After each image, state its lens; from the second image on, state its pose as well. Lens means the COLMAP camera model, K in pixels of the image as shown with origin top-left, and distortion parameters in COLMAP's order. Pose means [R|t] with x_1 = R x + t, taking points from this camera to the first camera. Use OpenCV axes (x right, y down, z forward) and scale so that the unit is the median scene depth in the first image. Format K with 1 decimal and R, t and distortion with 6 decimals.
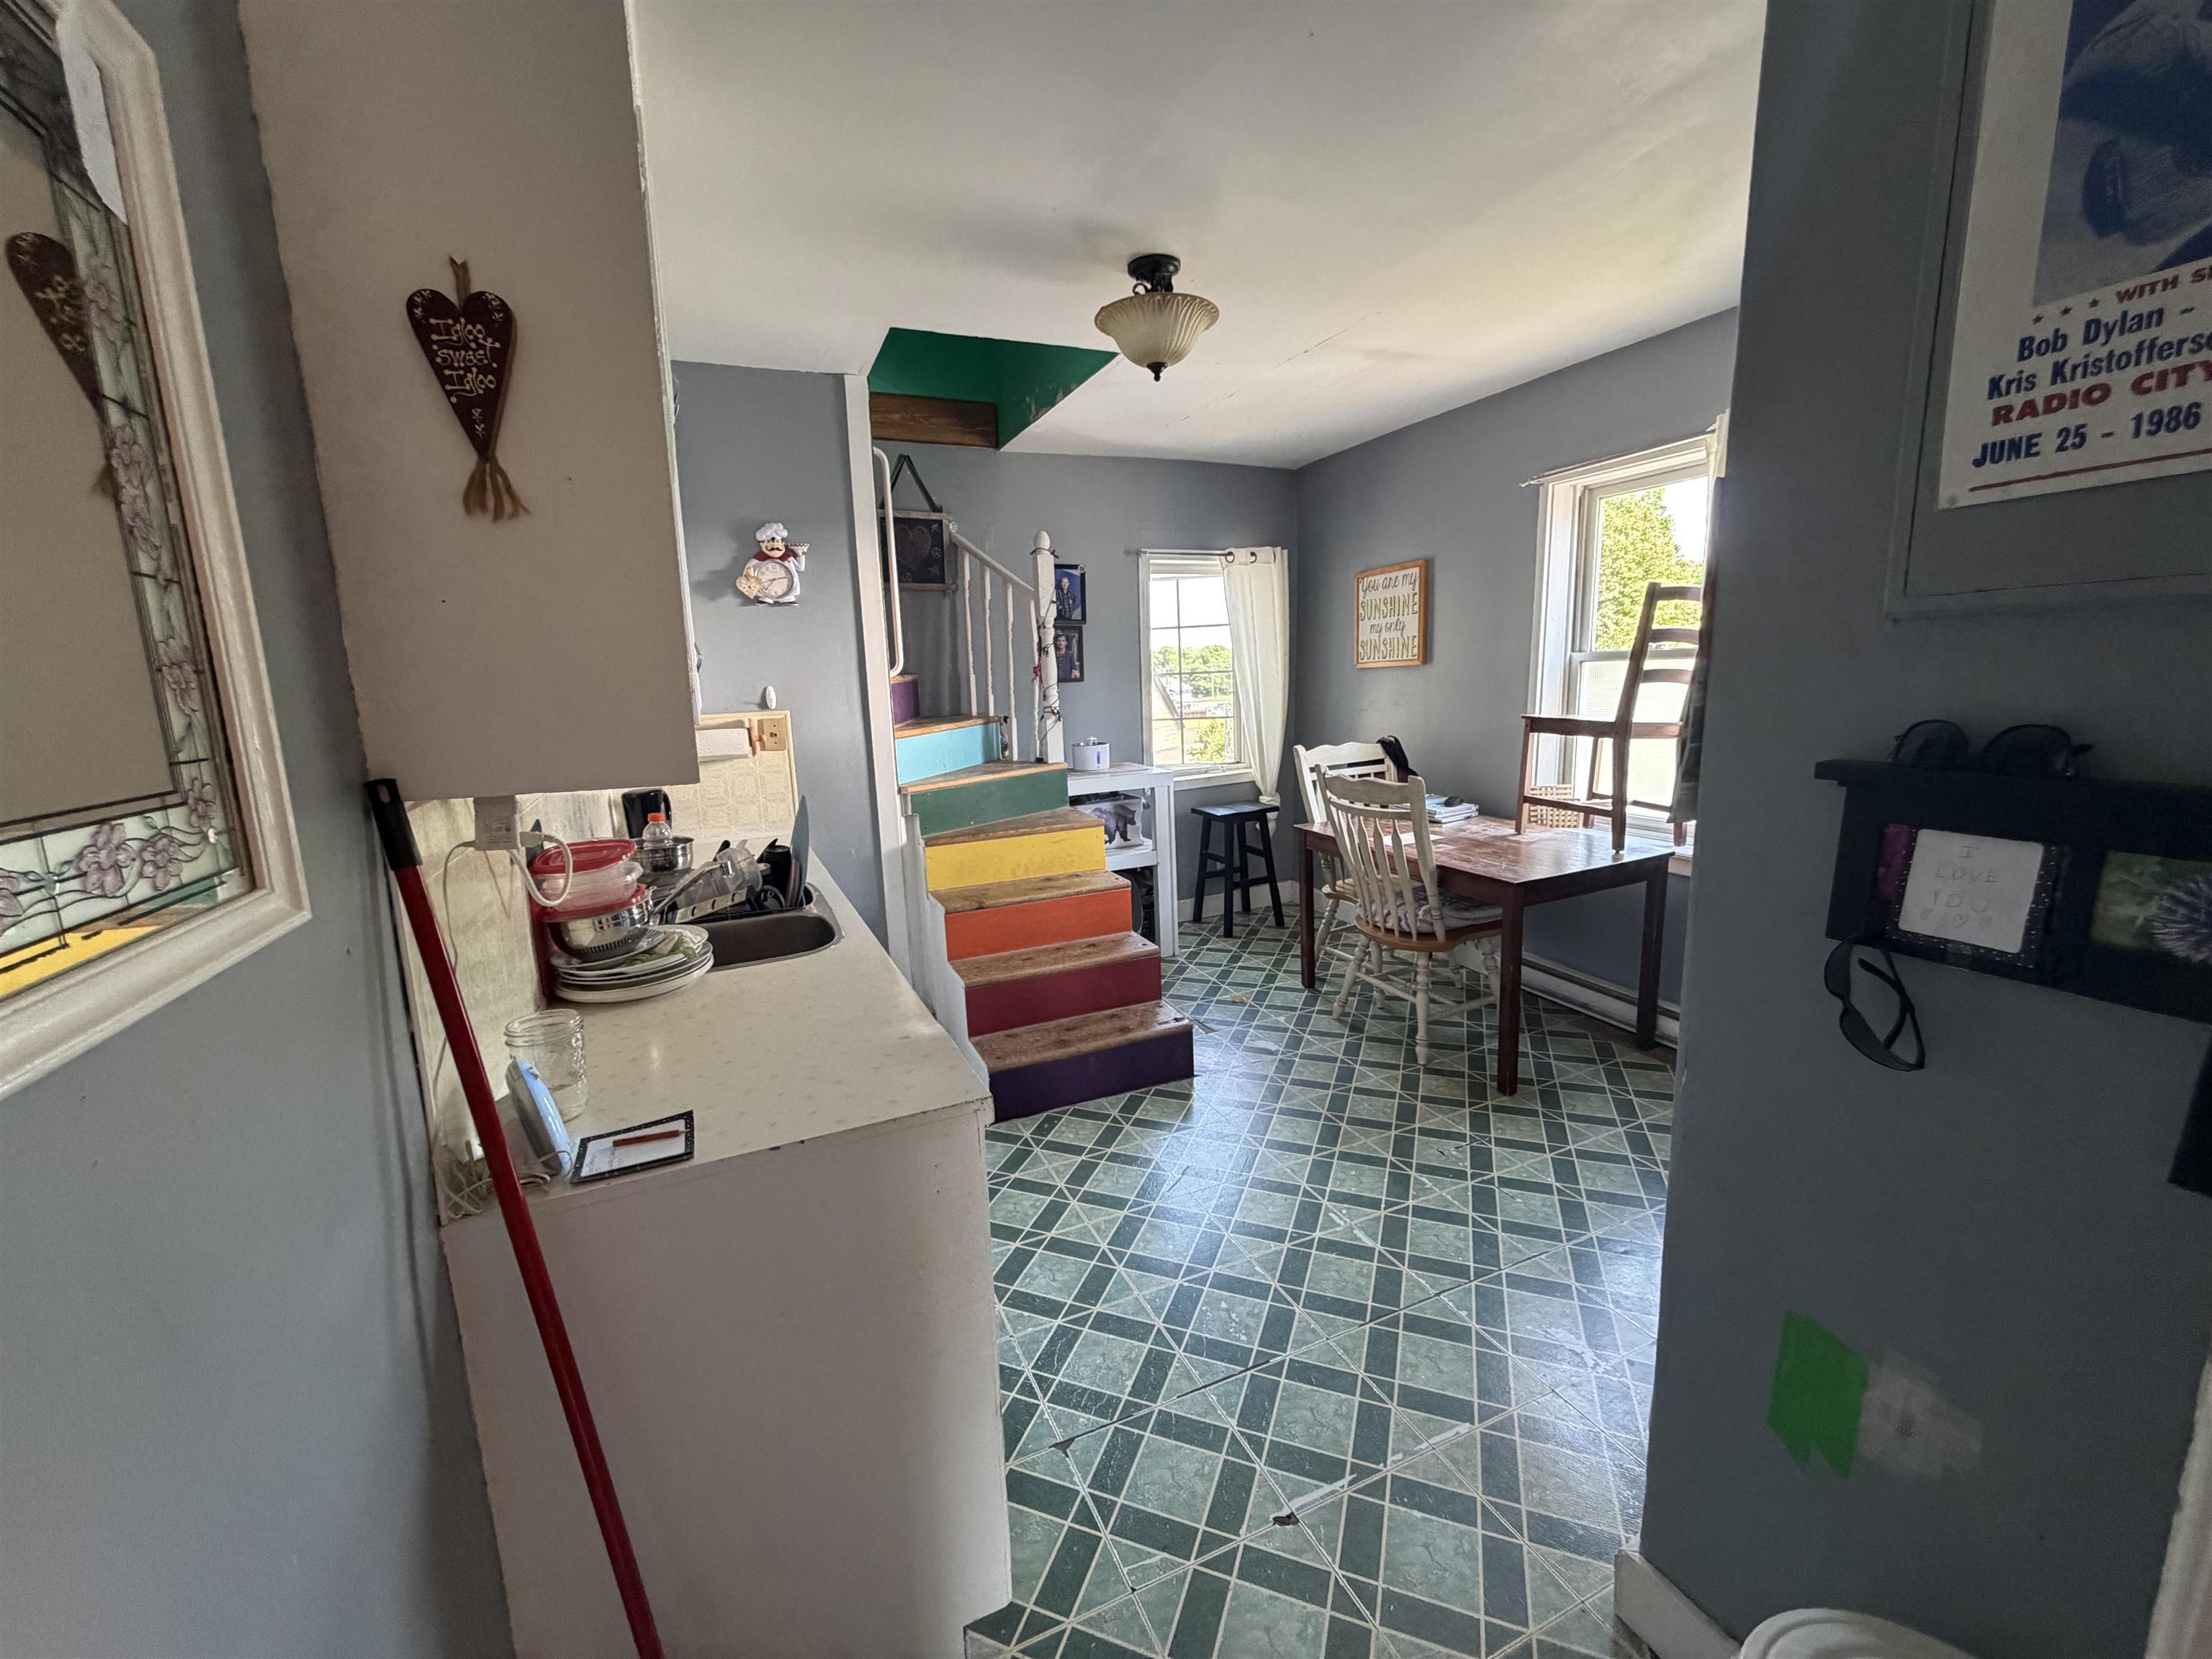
lens RADIAL K [[880.9, 0, 1108.1], [0, 880.9, 823.3], [0, 0, 1]] dist [-0.001410, 0.000777]
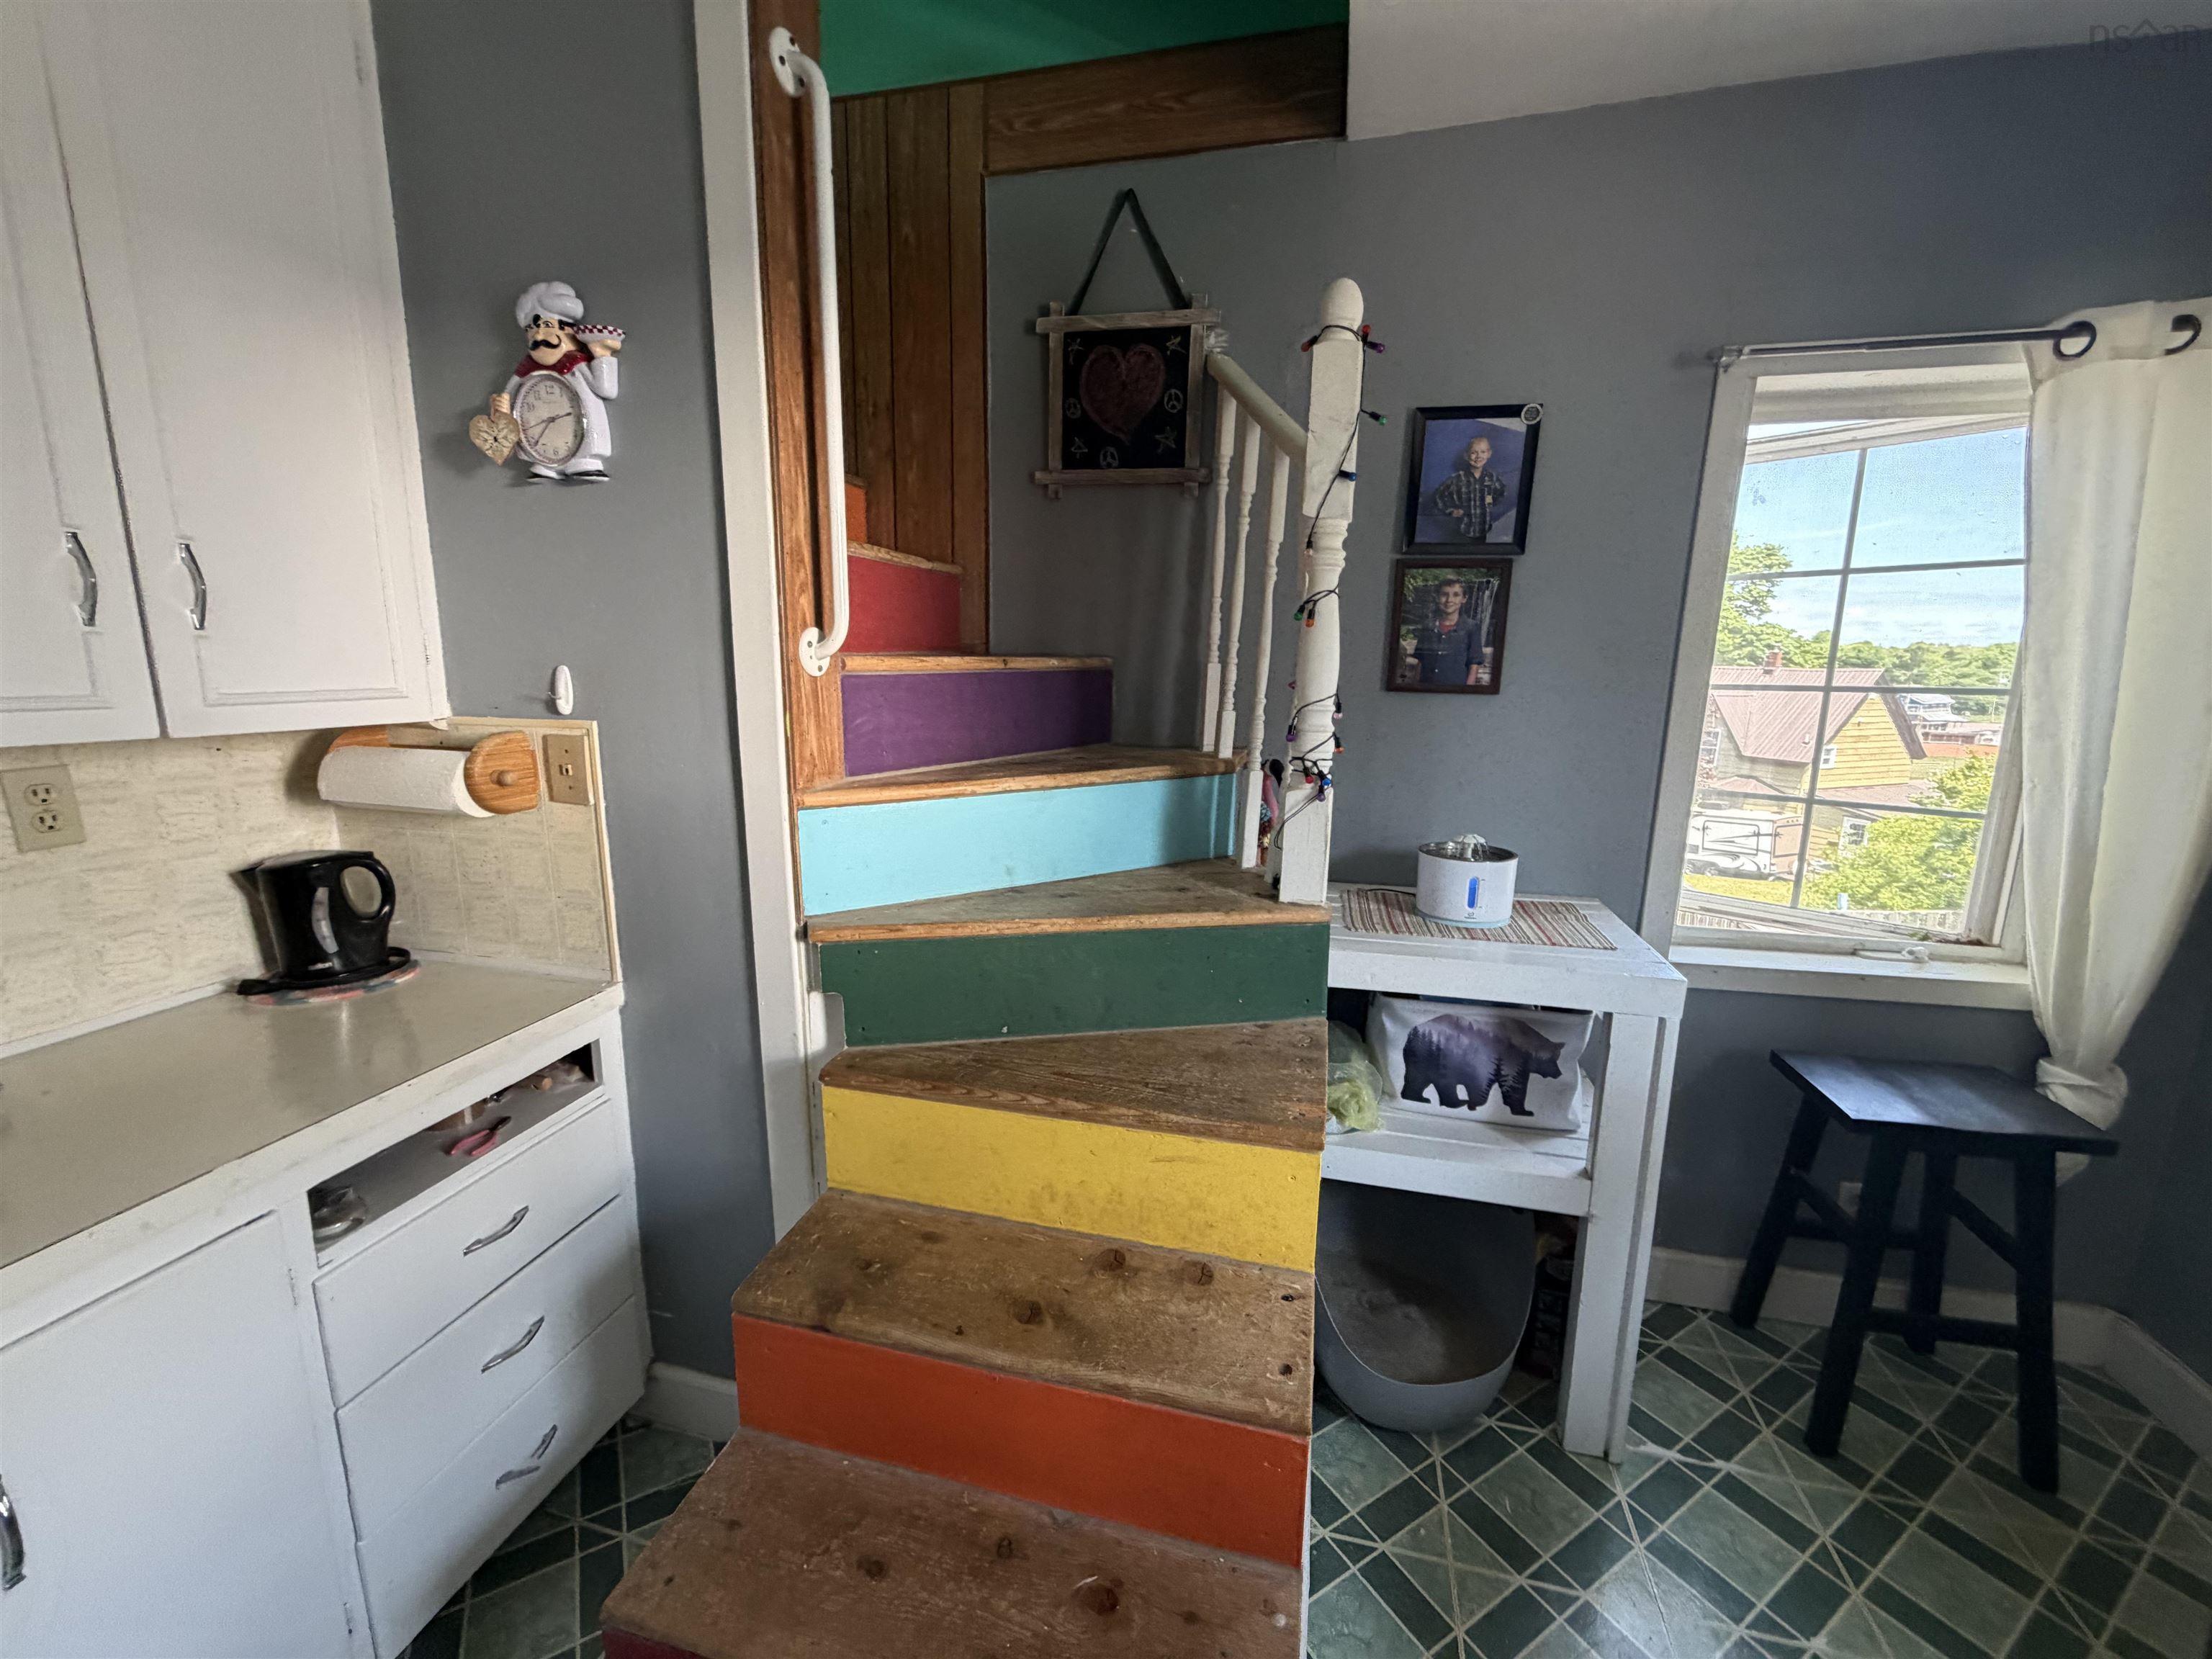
lens RADIAL K [[880.9, 0, 1096.8], [0, 880.9, 827.7], [0, 0, 1]] dist [-0.001410, 0.000777]
pose [[0.781297, 0.162055, -0.602755, 0.093167], [-0.148715, 0.986227, 0.072388, -0.110317], [0.606184, 0.033082, 0.794636, 0.607382]]
